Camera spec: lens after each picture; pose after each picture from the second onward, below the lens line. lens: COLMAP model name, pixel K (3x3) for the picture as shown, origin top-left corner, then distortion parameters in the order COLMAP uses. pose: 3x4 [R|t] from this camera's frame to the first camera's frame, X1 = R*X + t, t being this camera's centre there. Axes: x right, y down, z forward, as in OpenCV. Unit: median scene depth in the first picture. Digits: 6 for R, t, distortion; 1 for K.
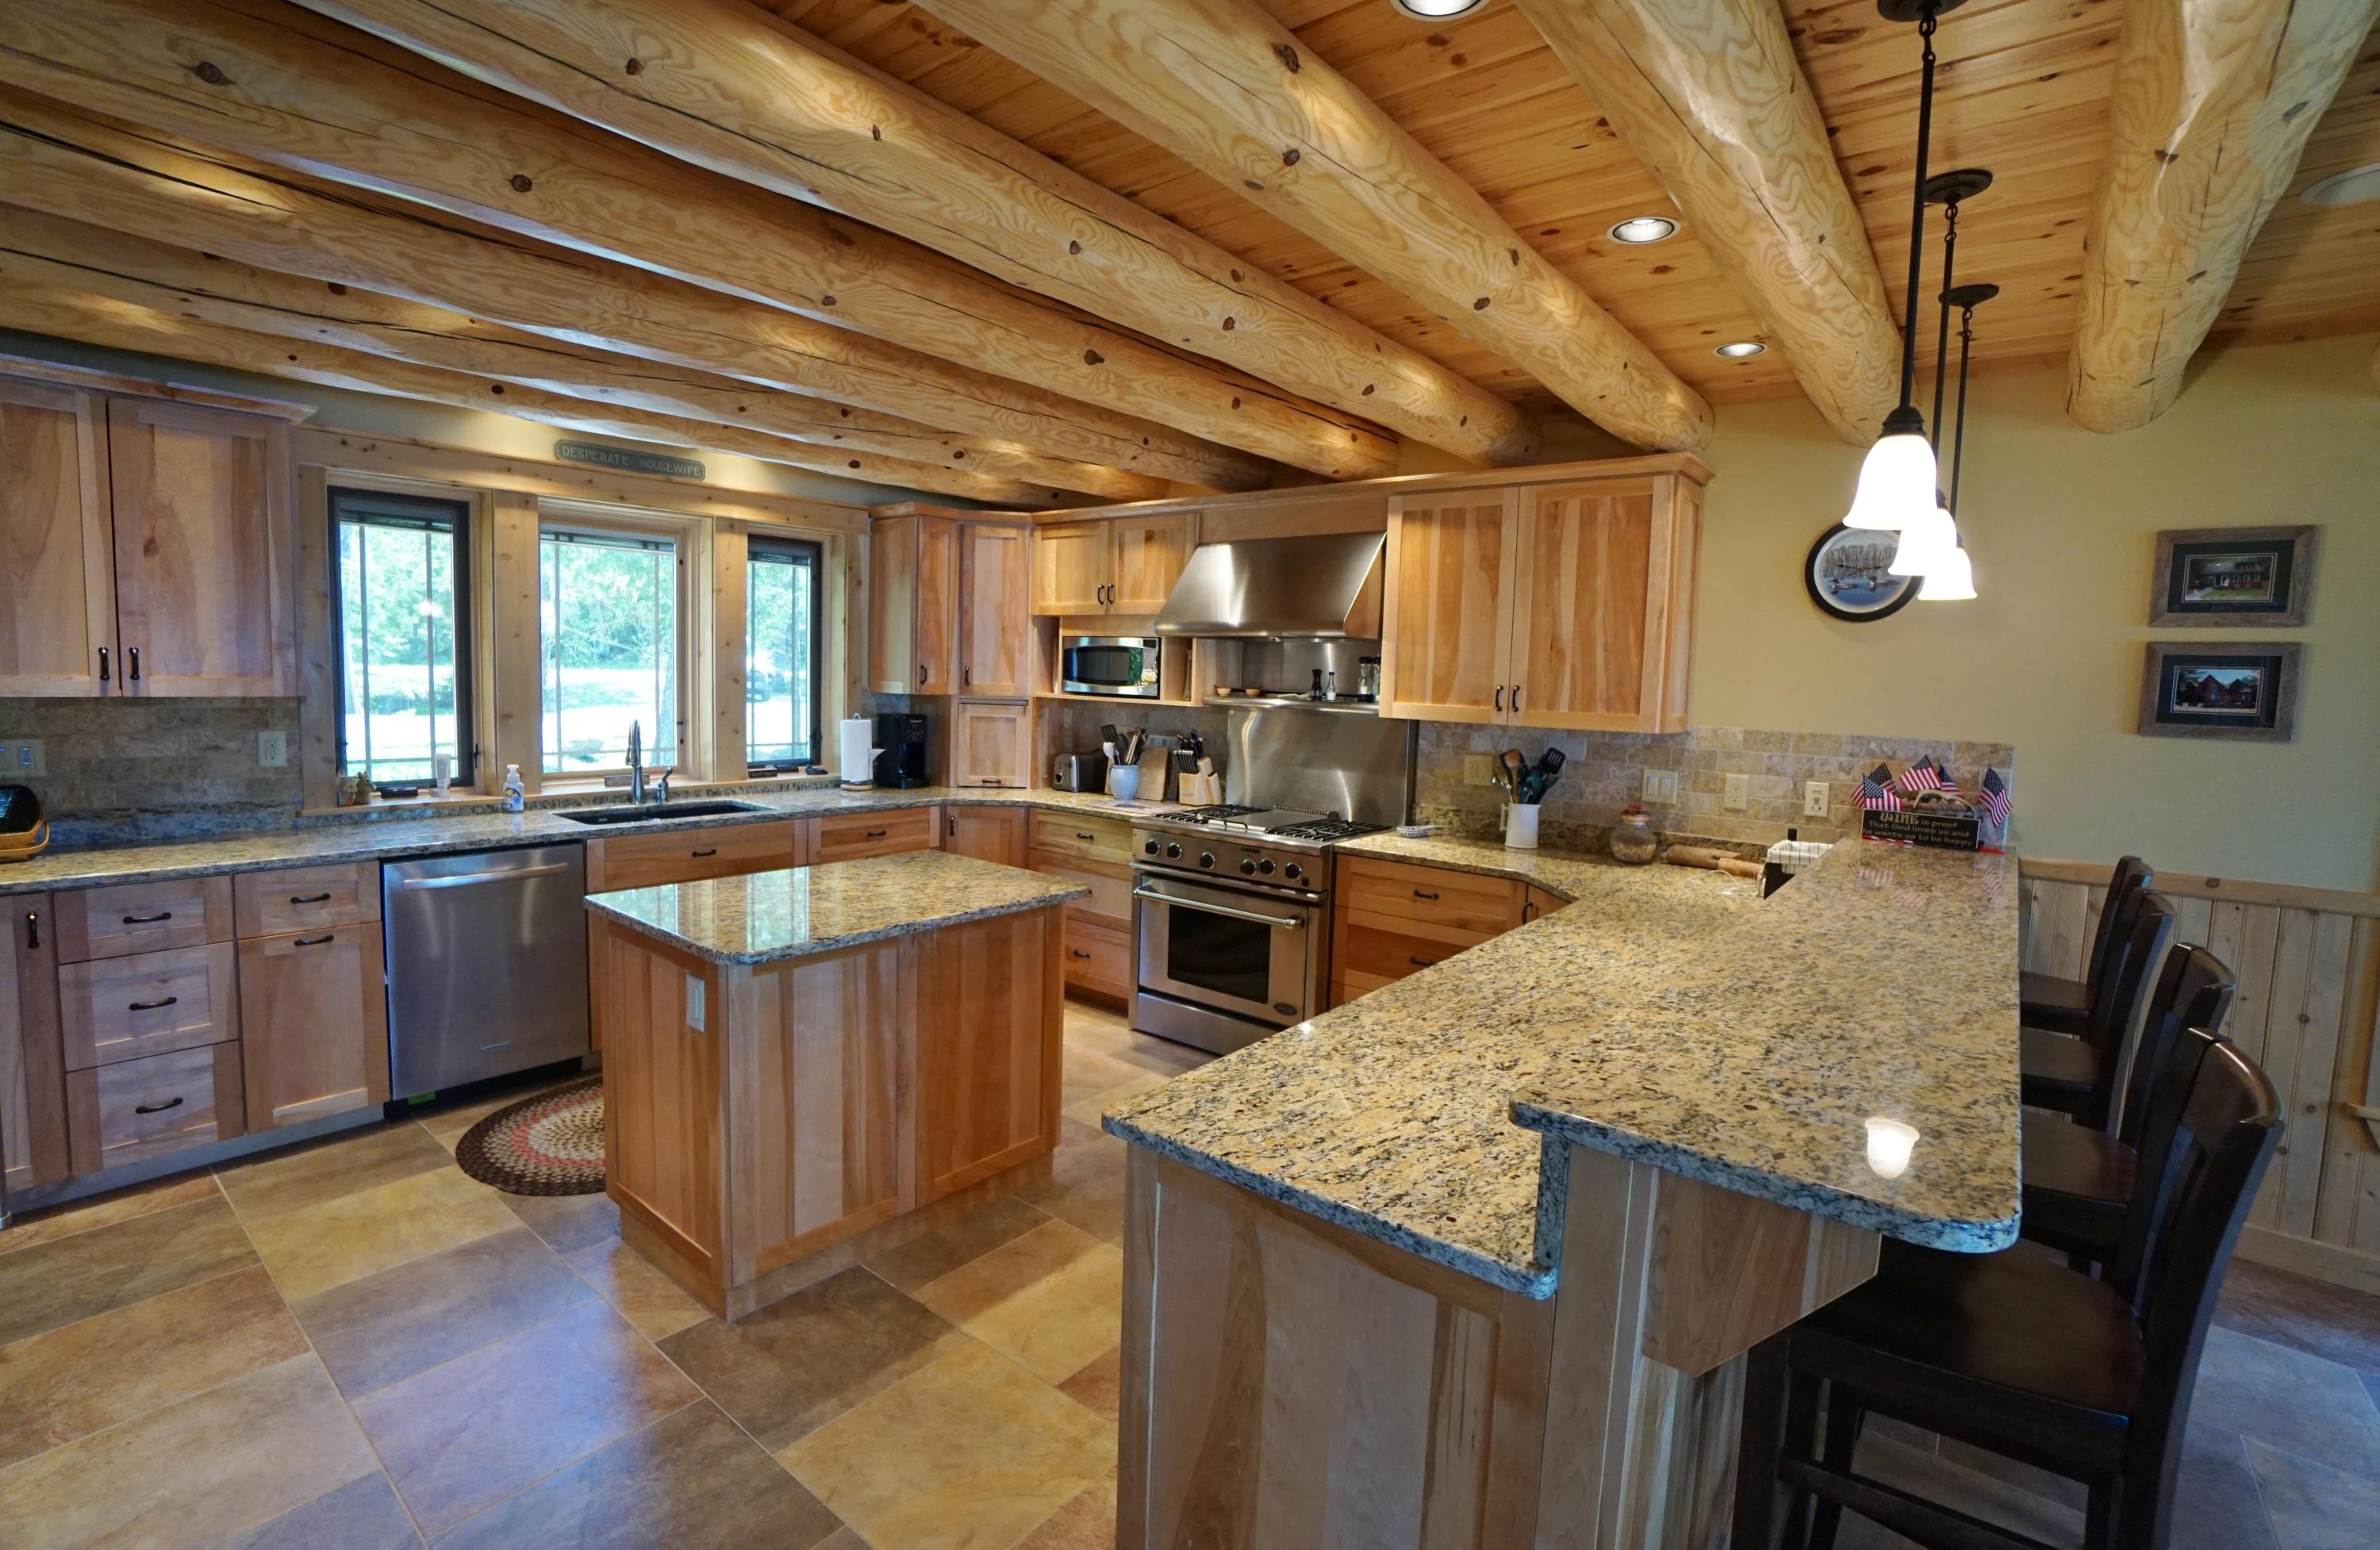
lens RADIAL K [[1090.0, 0, 1193.5], [0, 1090.0, 774.0], [0, 0, 1]] dist [-0.012967, 0.000037]
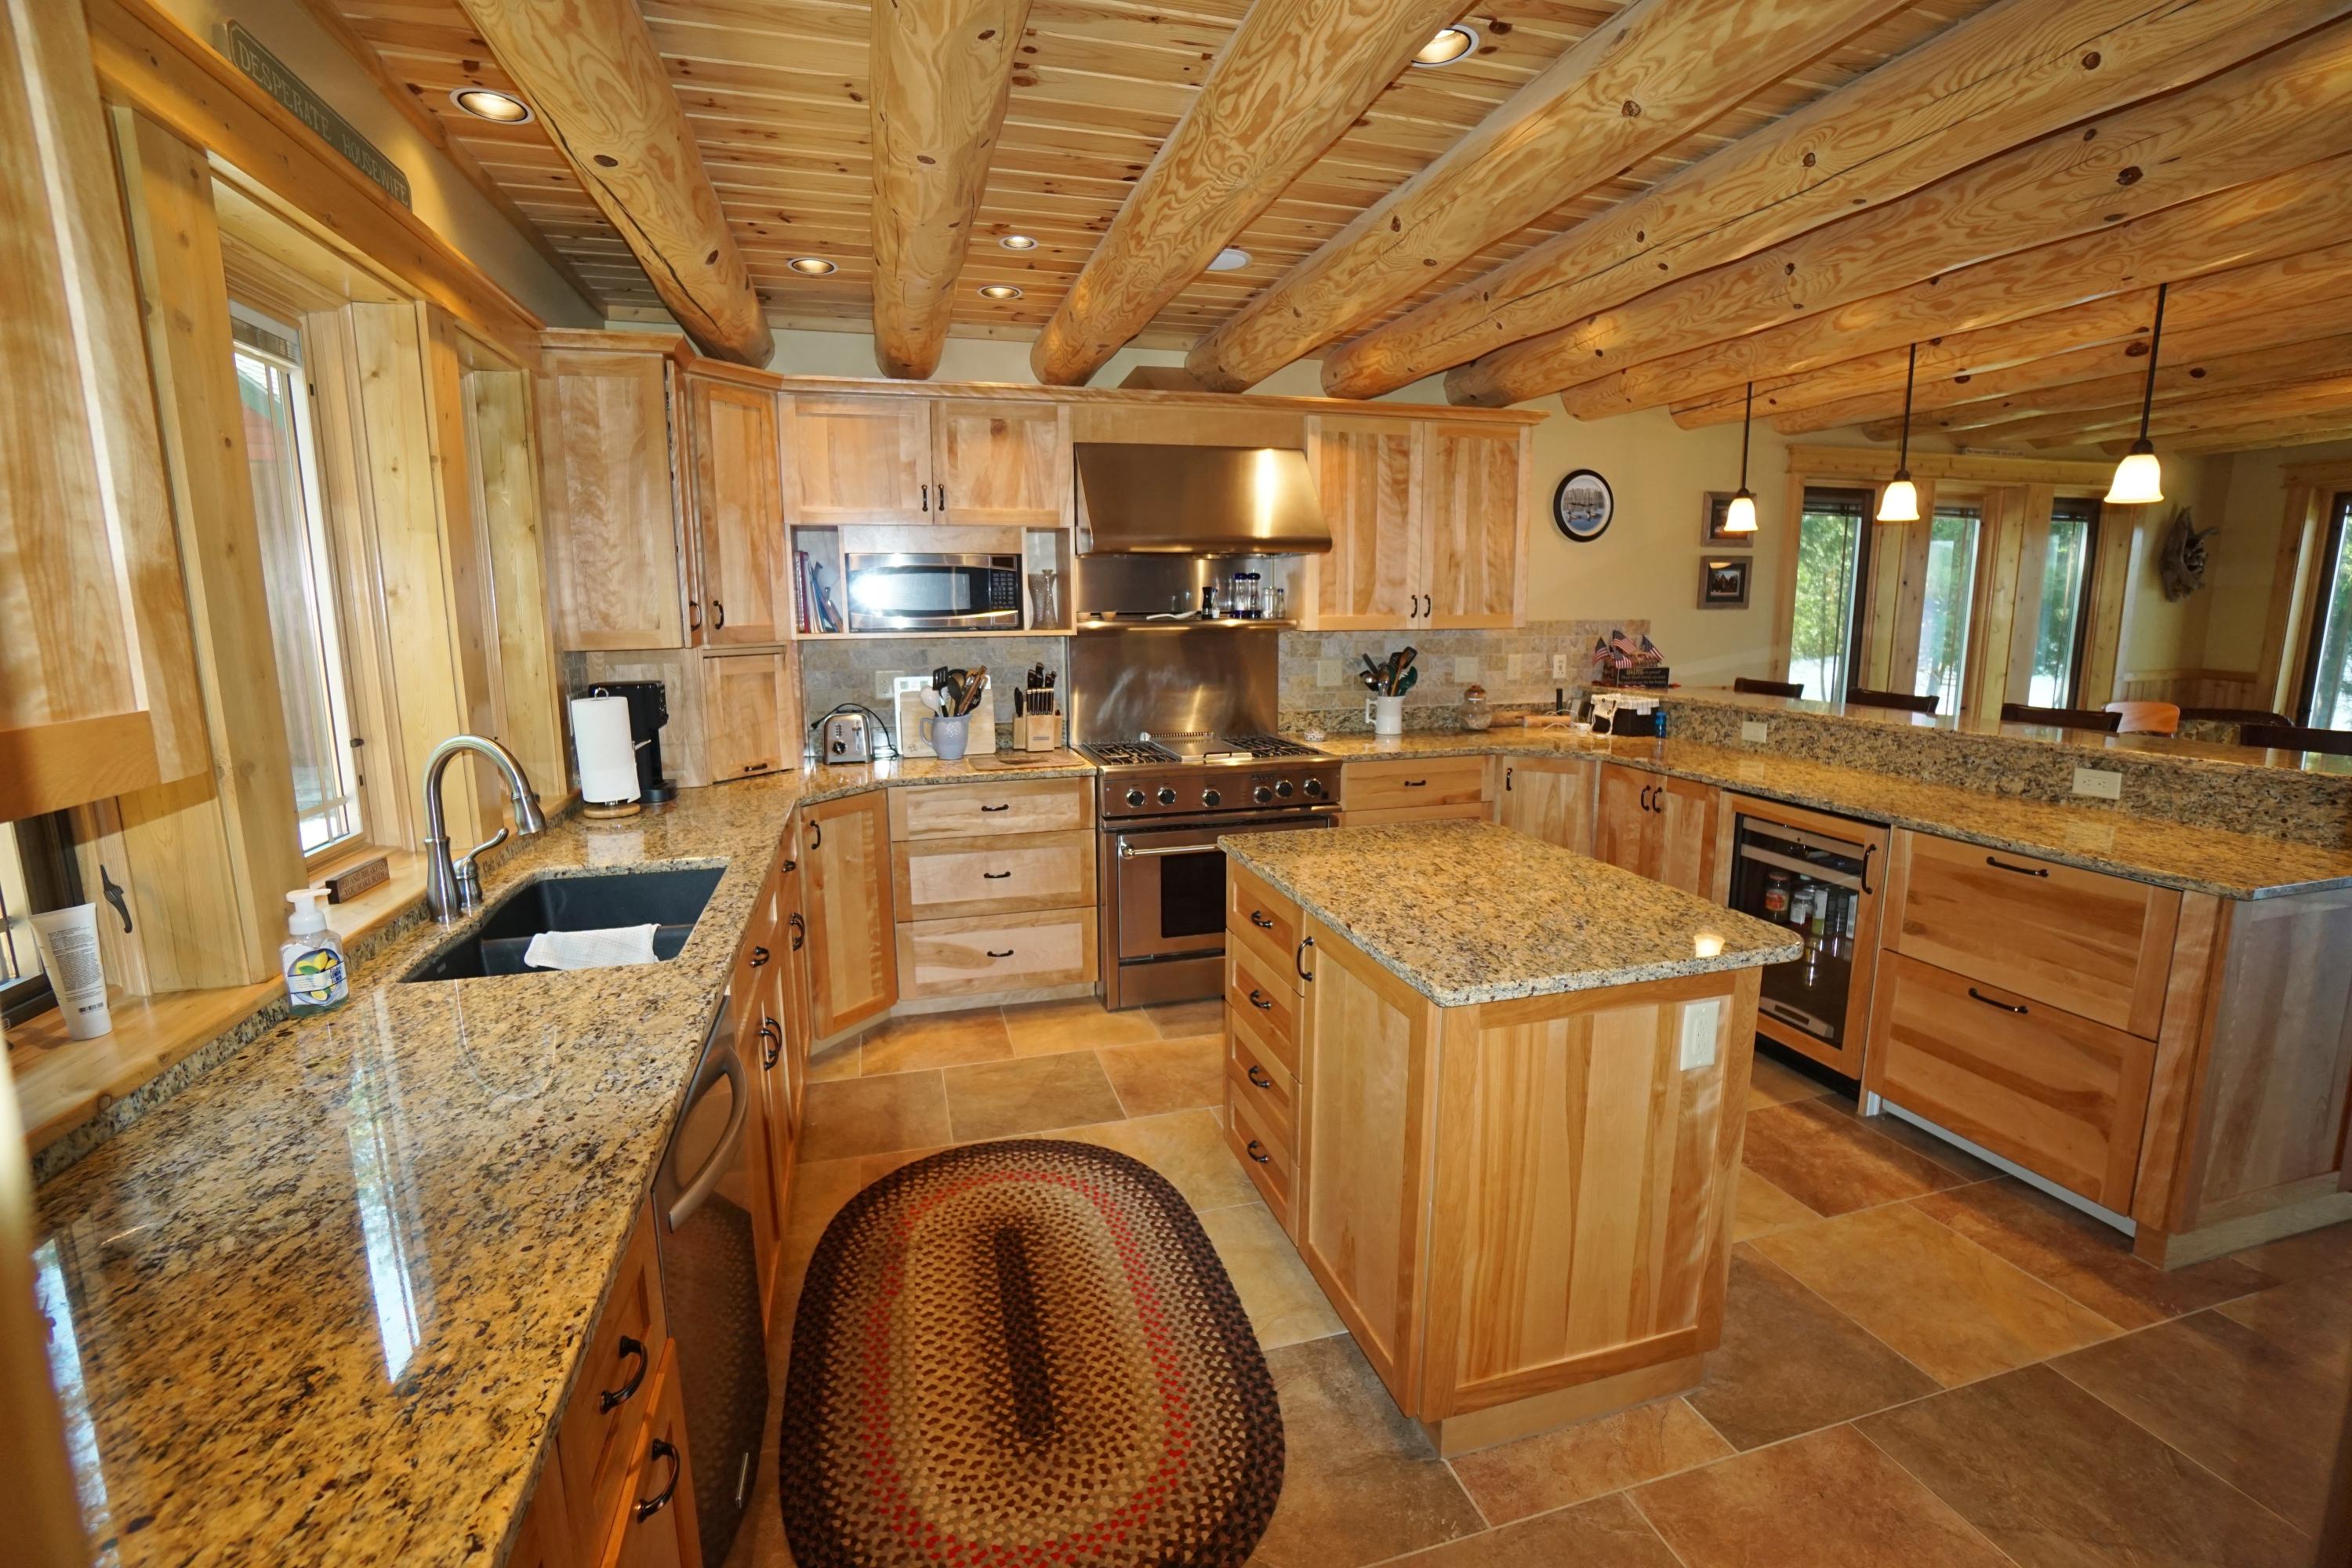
lens RADIAL K [[1040.4, 0, 1186.2], [0, 1040.4, 781.7], [0, 0, 1]] dist [-0.024706, 0.000686]
pose [[0.564534, -0.177278, 0.806148, -0.782894], [0.104359, 0.984156, 0.143342, -0.069769], [-0.818786, 0.003208, 0.574089, 0.563045]]
